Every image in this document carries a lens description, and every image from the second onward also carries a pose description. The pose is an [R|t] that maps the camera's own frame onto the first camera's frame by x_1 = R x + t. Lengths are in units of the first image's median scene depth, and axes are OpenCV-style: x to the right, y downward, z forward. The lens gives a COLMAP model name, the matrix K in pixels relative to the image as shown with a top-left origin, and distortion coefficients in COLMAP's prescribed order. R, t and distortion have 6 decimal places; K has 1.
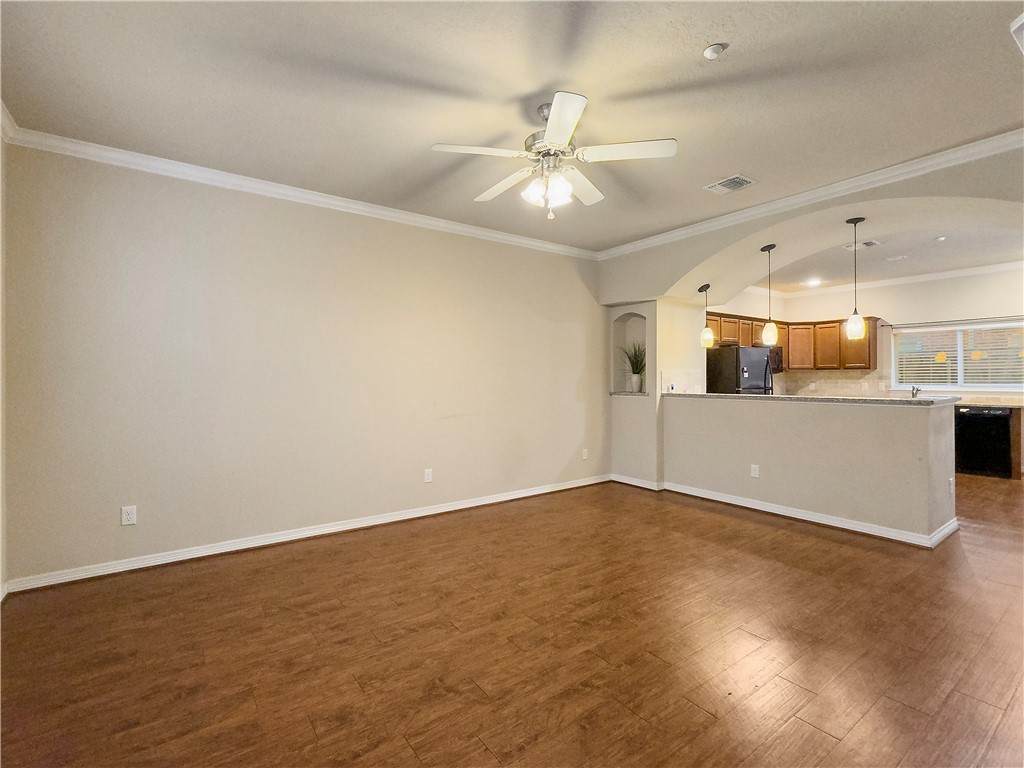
lens RADIAL K [[473.7, 0, 509.8], [0, 473.7, 383.8], [0, 0, 1]] dist [0.004585, 0.000240]
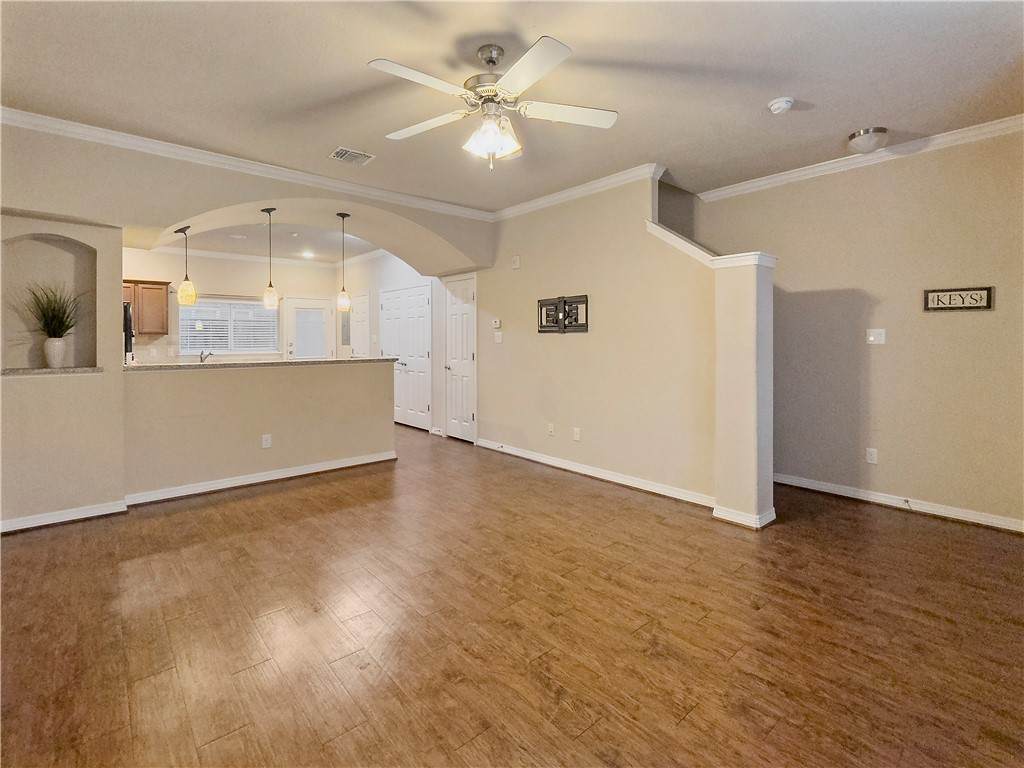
lens RADIAL K [[473.7, 0, 509.7], [0, 473.7, 377.2], [0, 0, 1]] dist [0.004585, 0.000240]
pose [[-0.087008, -0.068461, 0.993852, -0.956172], [0.012121, 0.997489, 0.069773, -0.013743], [-0.996134, 0.018118, -0.085959, 1.219087]]
